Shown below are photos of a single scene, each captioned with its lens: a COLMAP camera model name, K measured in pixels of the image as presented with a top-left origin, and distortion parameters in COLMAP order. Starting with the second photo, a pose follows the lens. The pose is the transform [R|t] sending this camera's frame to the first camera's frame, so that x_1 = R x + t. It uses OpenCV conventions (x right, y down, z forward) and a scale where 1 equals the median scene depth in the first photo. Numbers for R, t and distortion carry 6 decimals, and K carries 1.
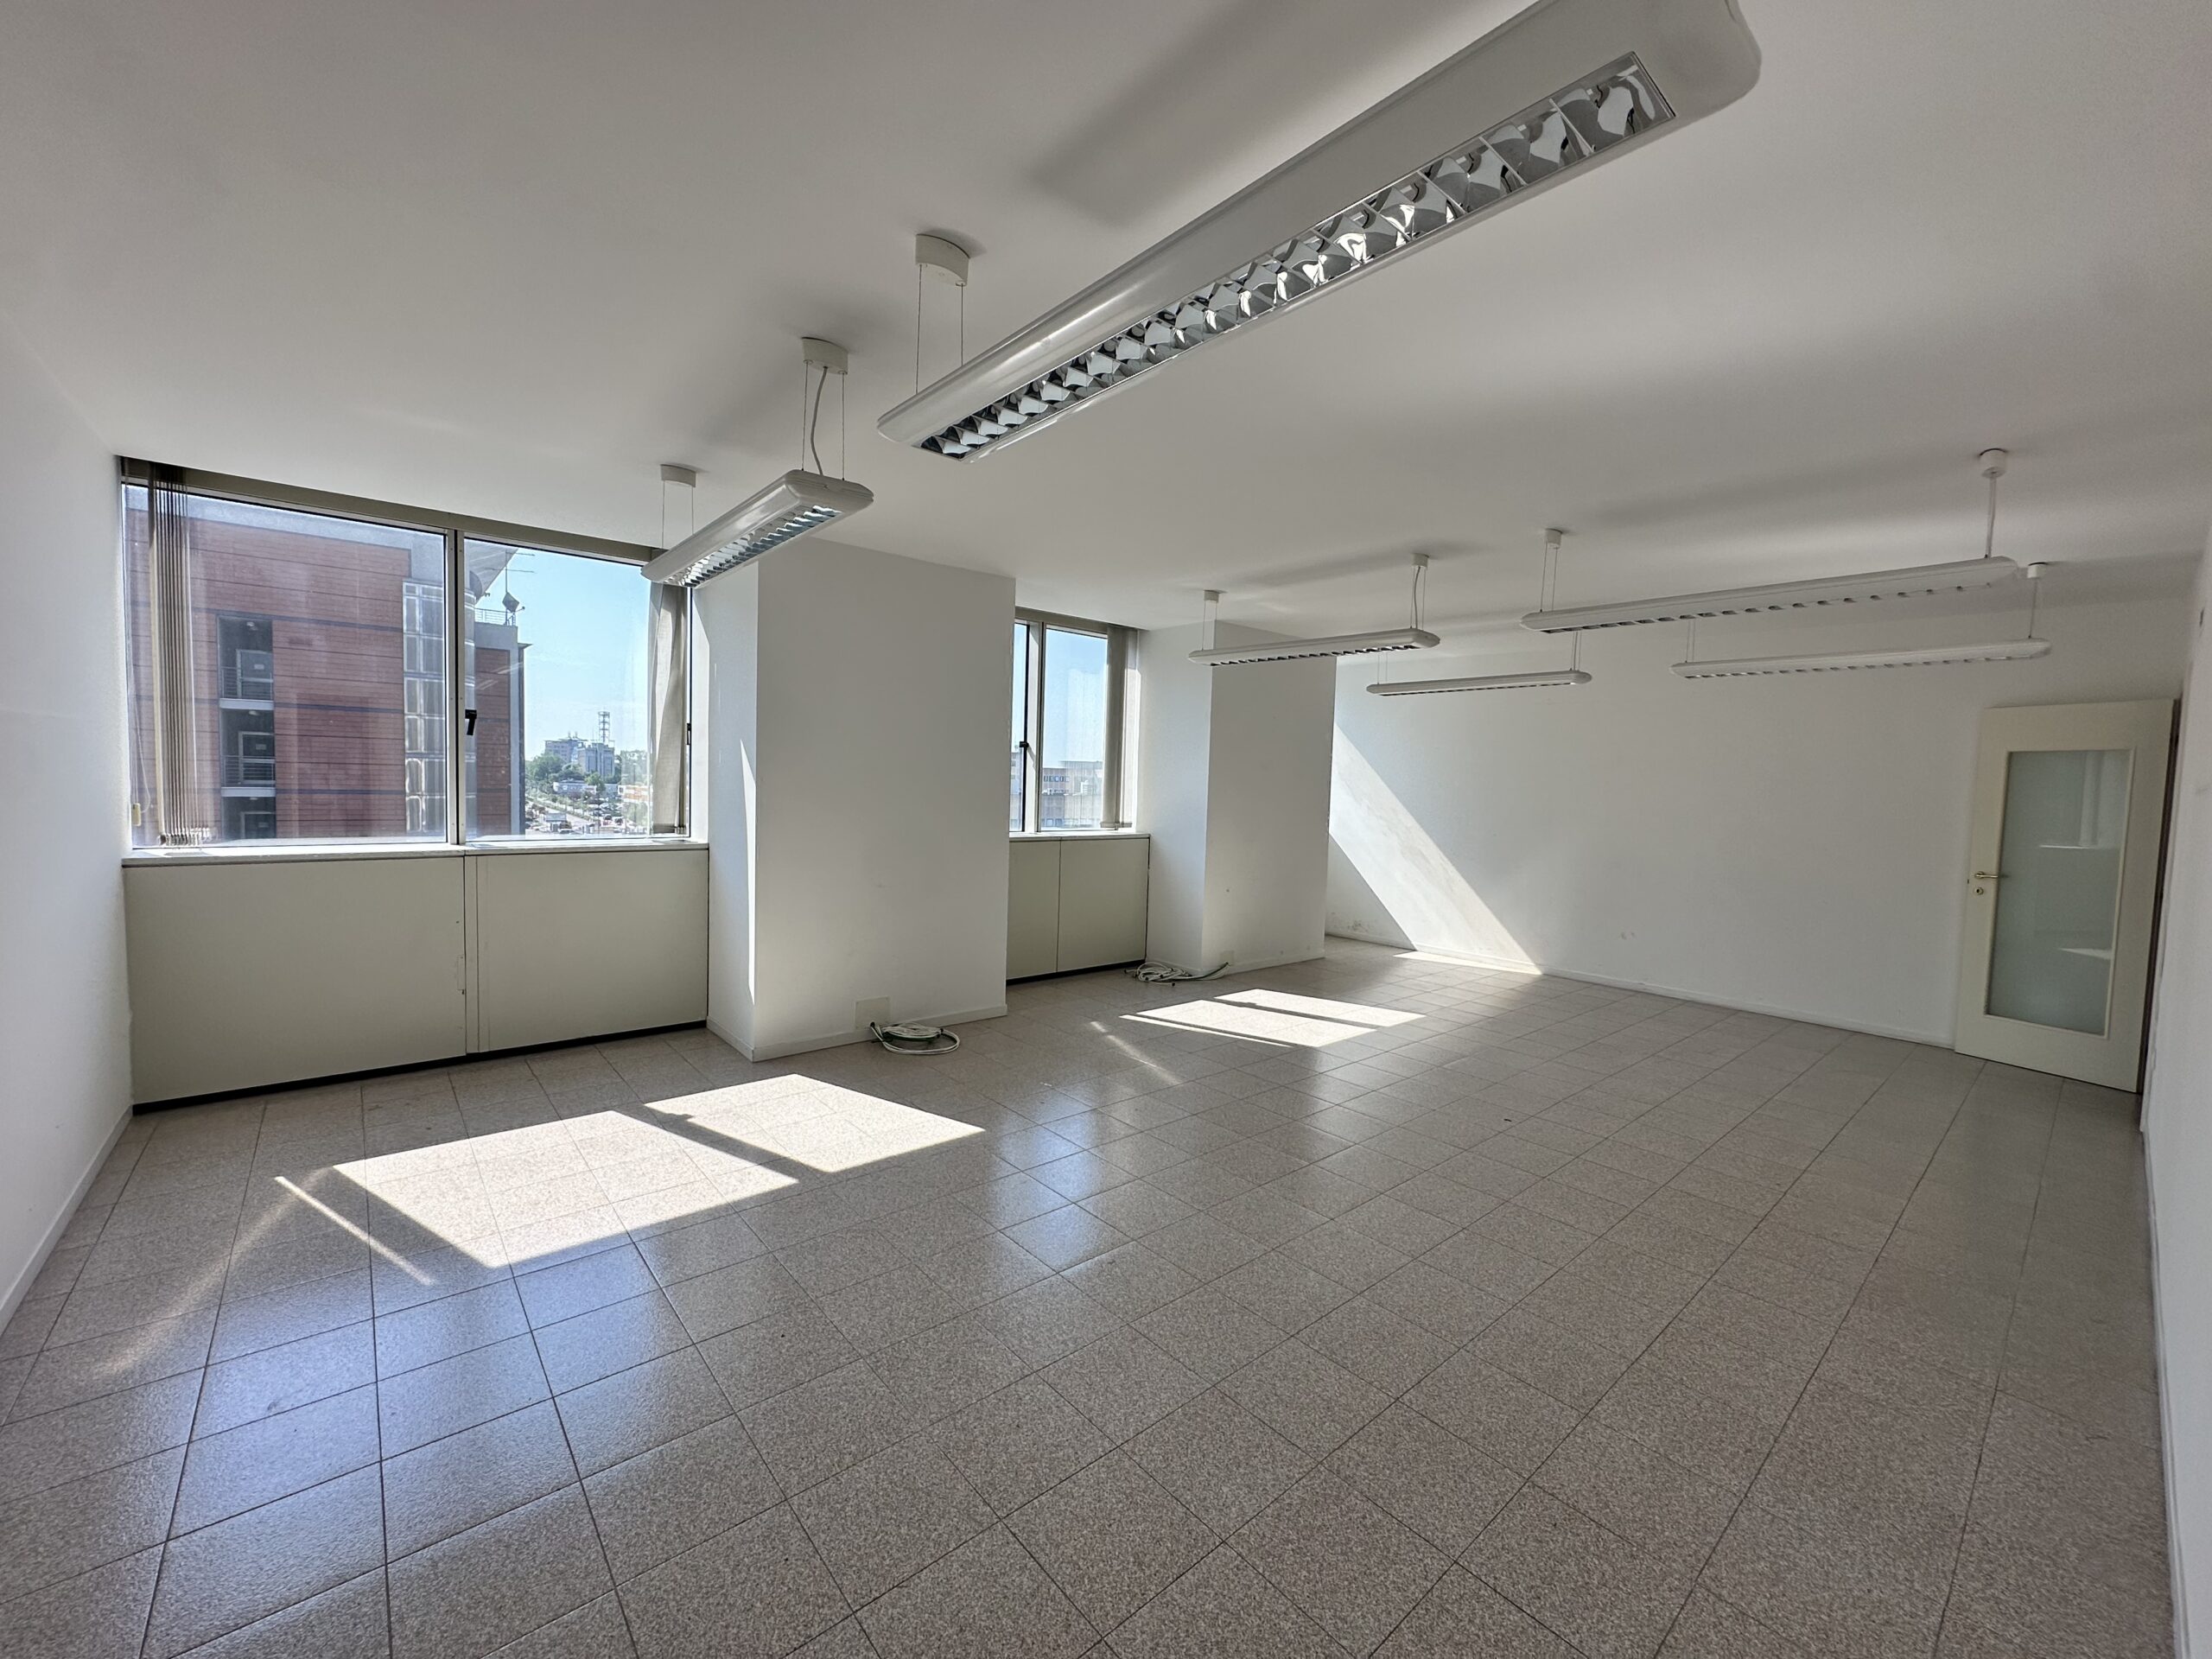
lens RADIAL K [[876.7, 0, 1106.0], [0, 876.7, 829.5], [0, 0, 1]] dist [-0.000732, 0.000252]
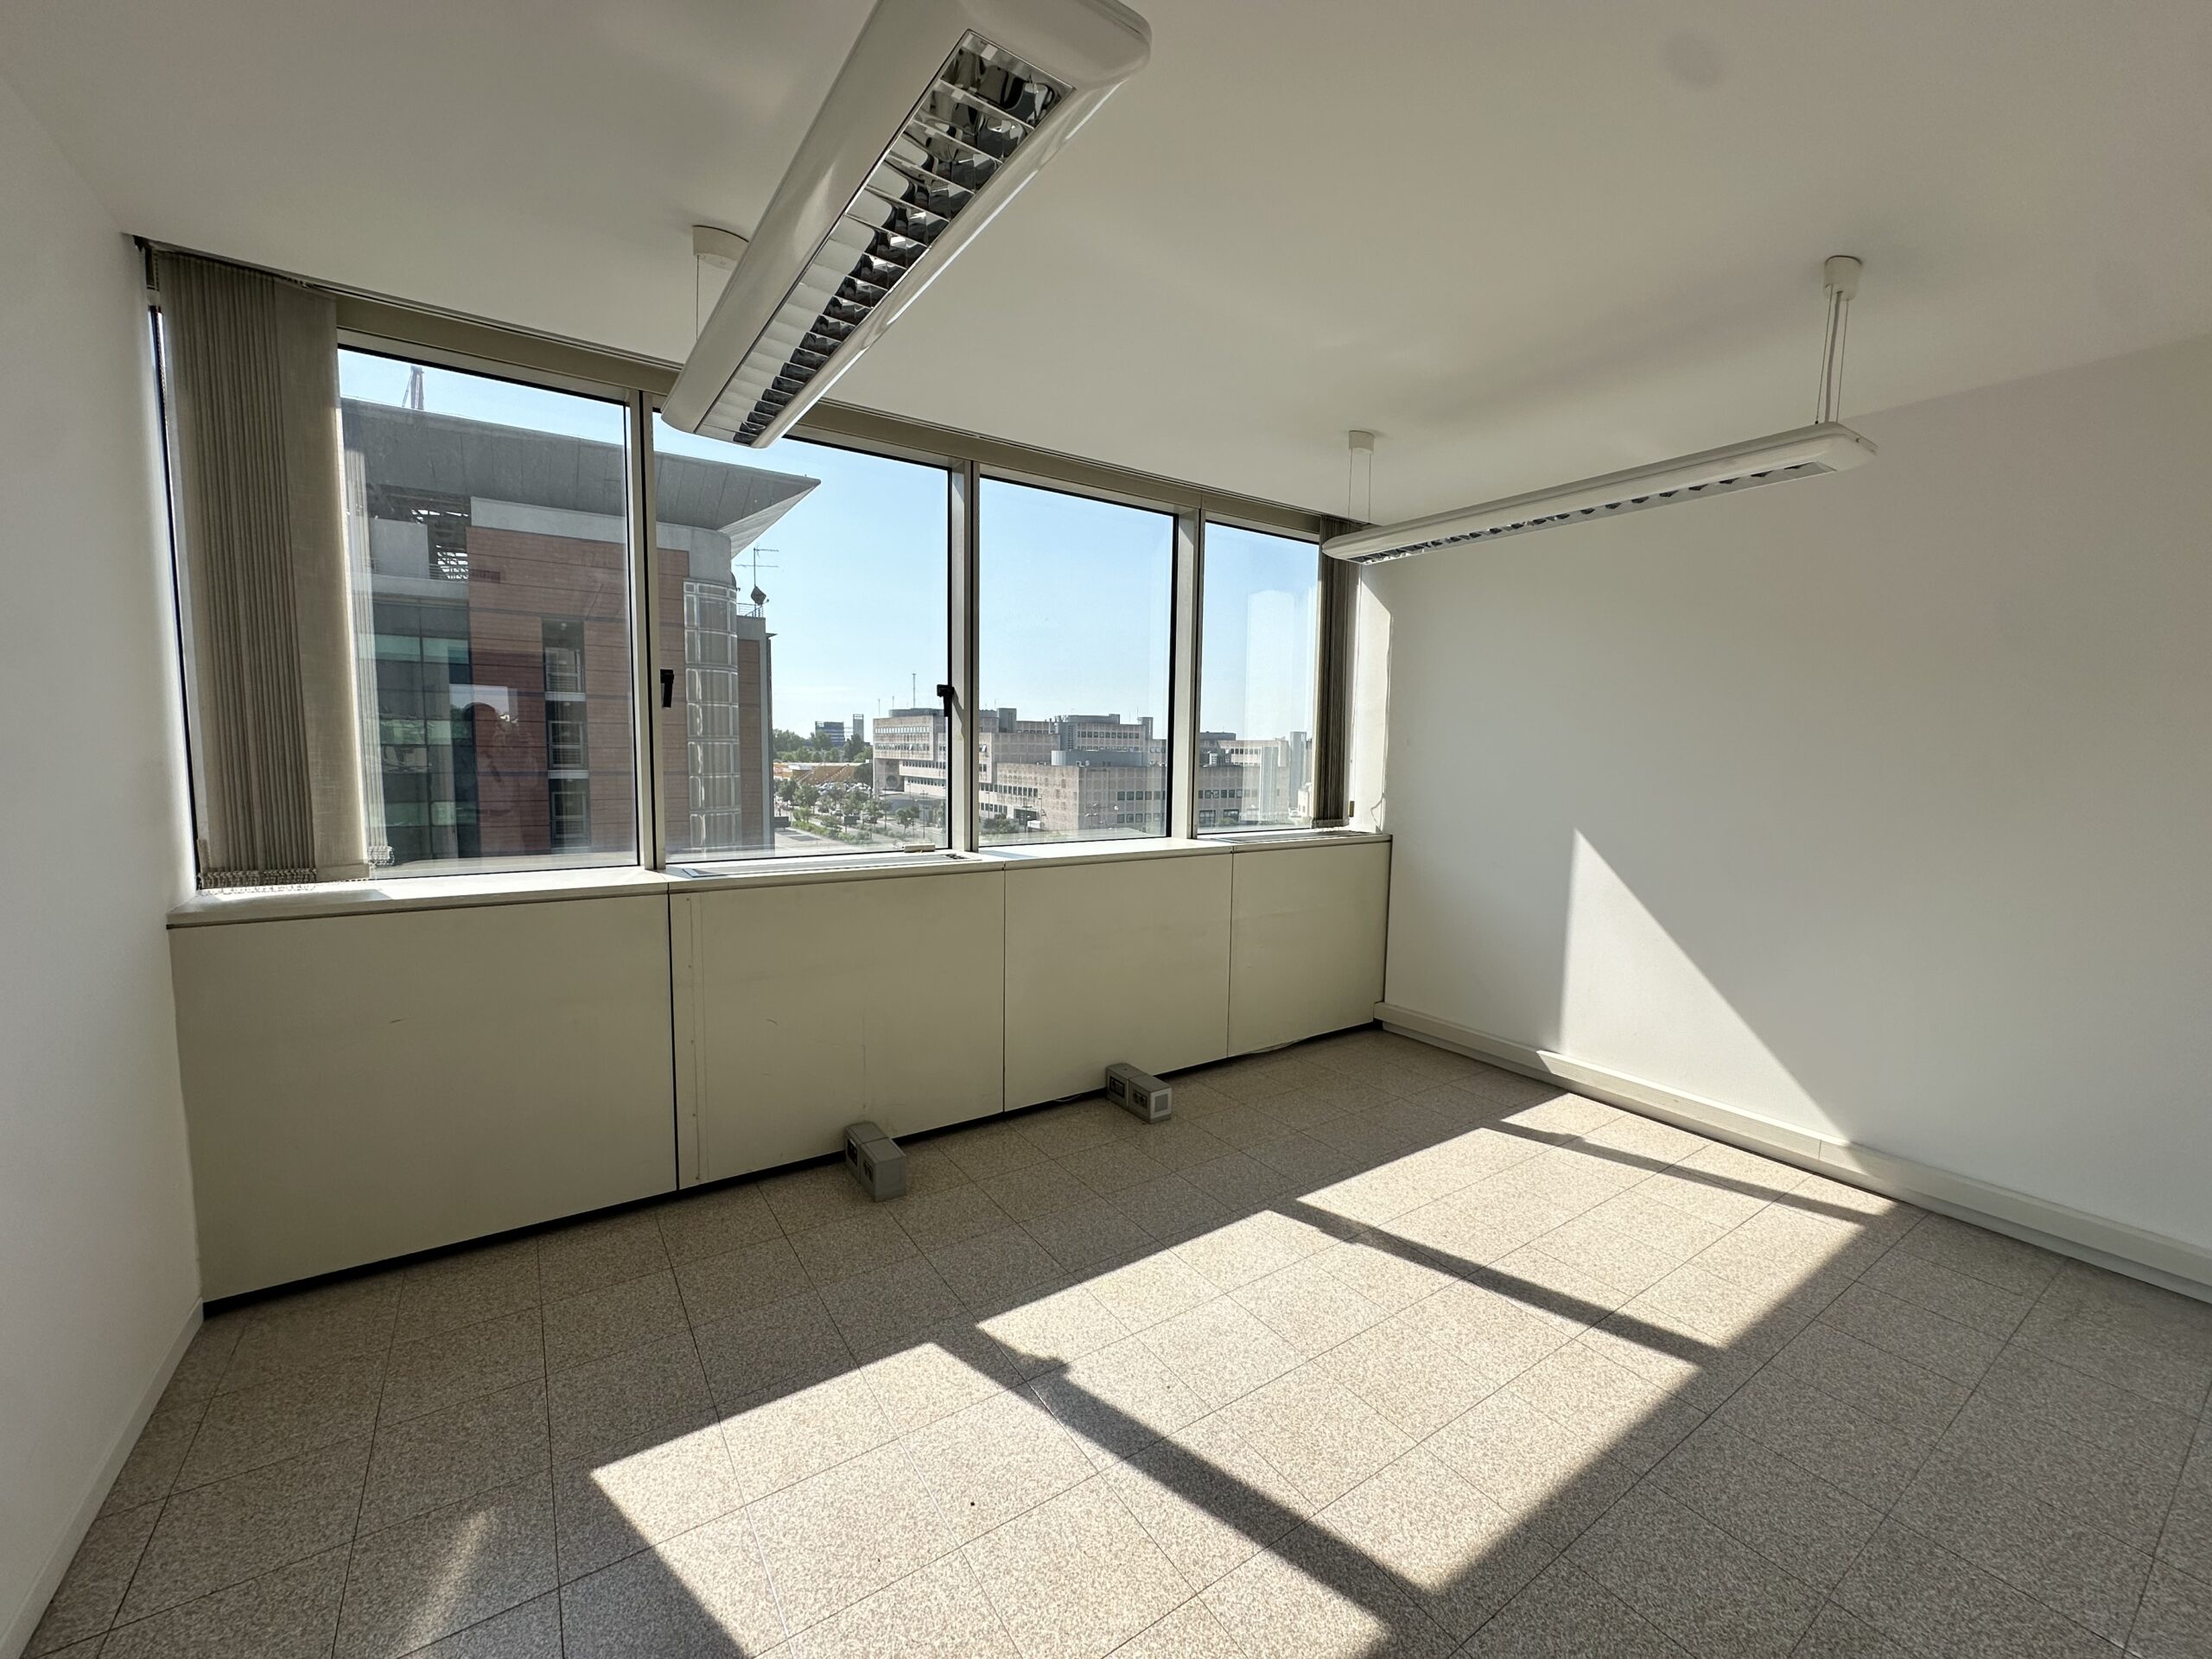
lens RADIAL K [[876.7, 0, 1106.0], [0, 876.7, 829.5], [0, 0, 1]] dist [-0.000732, 0.000252]
pose [[0.993871, -0.000463, -0.110550, -0.374800], [0.004434, 0.999354, 0.035675, -0.043721], [0.110462, -0.035947, 0.993230, 0.433429]]
